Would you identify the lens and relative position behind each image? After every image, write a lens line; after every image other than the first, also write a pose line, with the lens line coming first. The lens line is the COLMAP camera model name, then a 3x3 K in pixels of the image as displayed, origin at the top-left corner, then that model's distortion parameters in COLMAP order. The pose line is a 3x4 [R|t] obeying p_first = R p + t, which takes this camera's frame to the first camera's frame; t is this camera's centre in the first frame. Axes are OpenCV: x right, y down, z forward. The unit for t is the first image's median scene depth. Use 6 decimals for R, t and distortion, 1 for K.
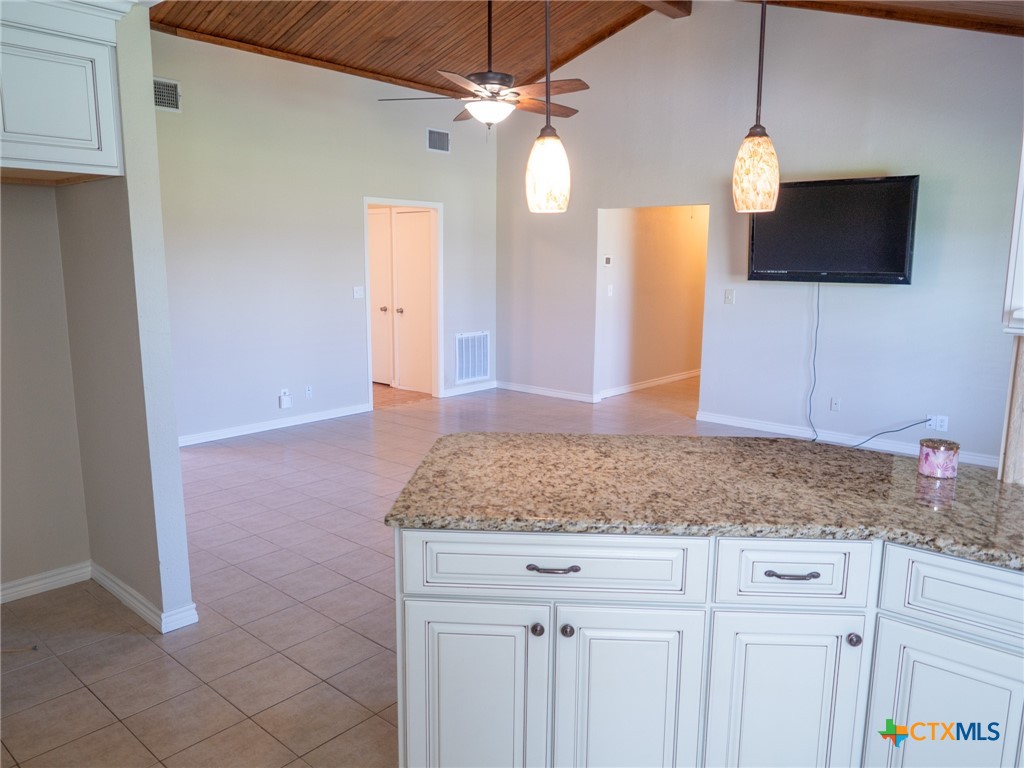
lens RADIAL K [[738.3, 0, 506.7], [0, 738.3, 383.3], [0, 0, 1]] dist [-0.019008, 0.003364]
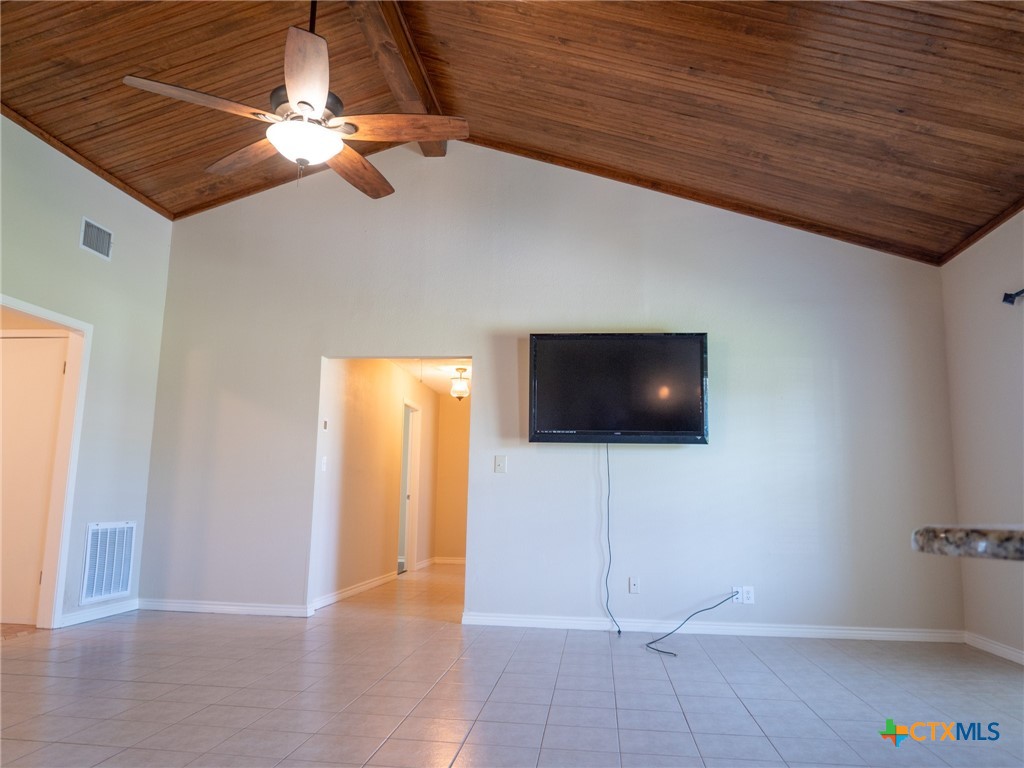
lens RADIAL K [[738.3, 0, 506.9], [0, 738.3, 383.4], [0, 0, 1]] dist [-0.019008, 0.003364]
pose [[0.826165, 0.097316, 0.554960, -0.156424], [0.078918, 0.955273, -0.284999, 0.032351], [-0.557874, 0.279253, 0.781534, 0.302096]]
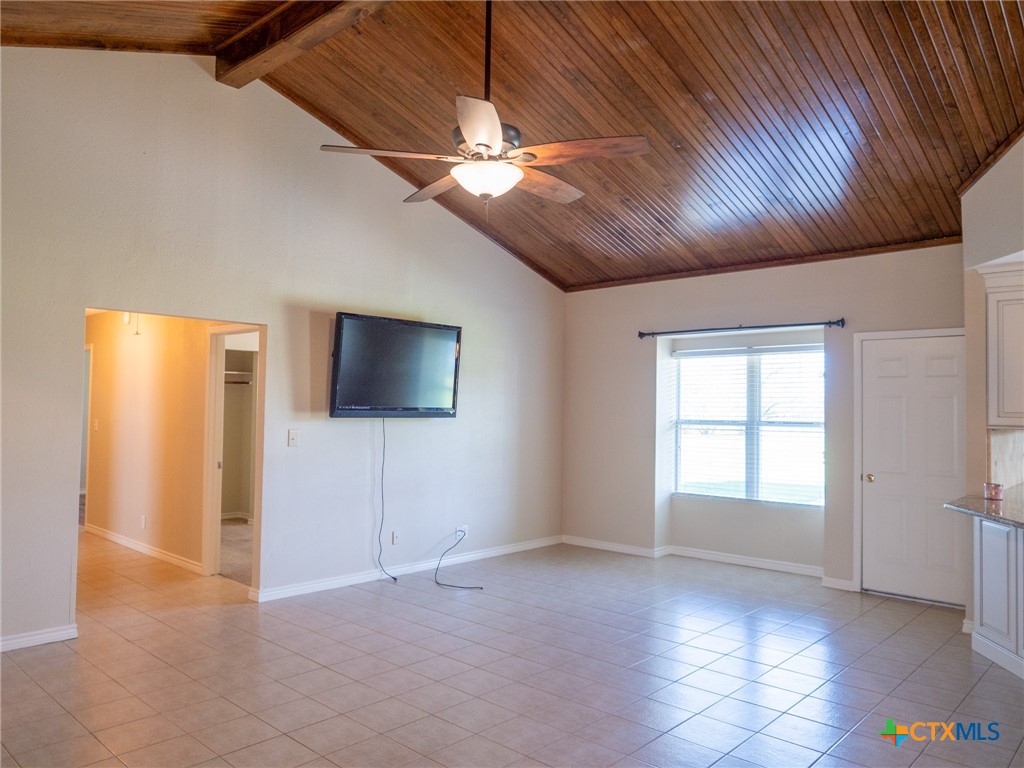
lens RADIAL K [[738.3, 0, 507.5], [0, 738.3, 384.1], [0, 0, 1]] dist [-0.019008, 0.003364]
pose [[0.035779, 0.025557, 0.999033, -0.492823], [0.152519, 0.987823, -0.030732, -0.109655], [-0.987653, 0.153471, 0.031446, 0.692076]]
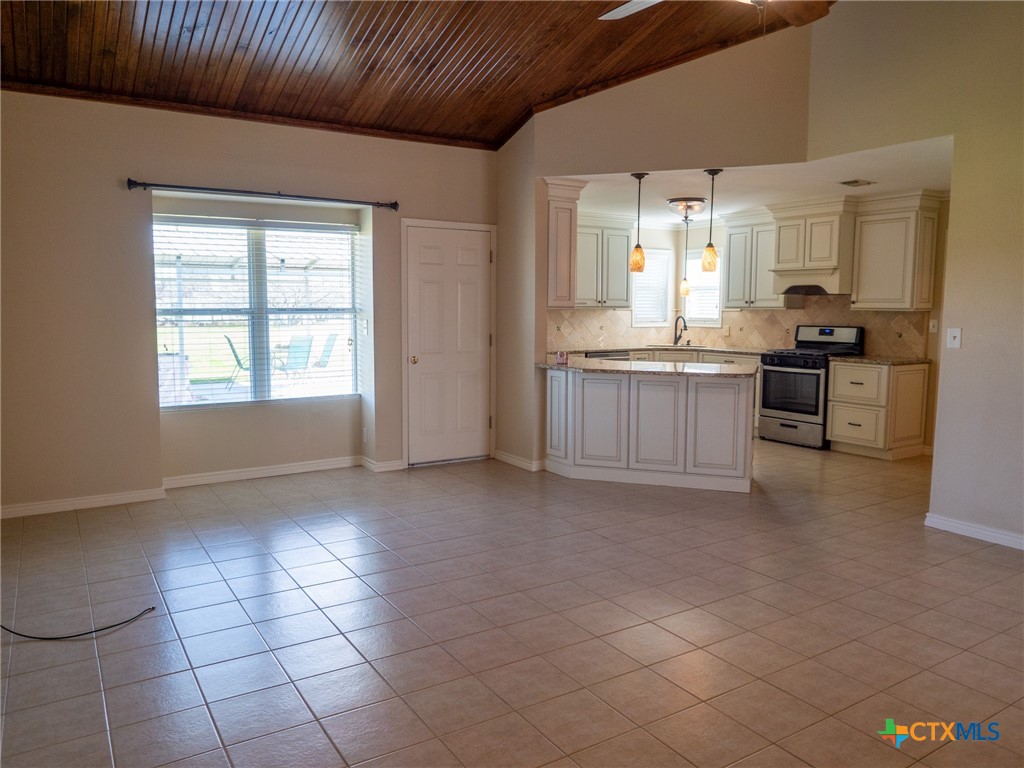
lens RADIAL K [[738.3, 0, 507.3], [0, 738.3, 385.1], [0, 0, 1]] dist [-0.019008, 0.003364]
pose [[-0.956978, -0.041340, 0.287201, 0.005234], [0.037821, 0.963582, 0.264724, -0.168822], [-0.287686, 0.264197, -0.920563, 1.124339]]
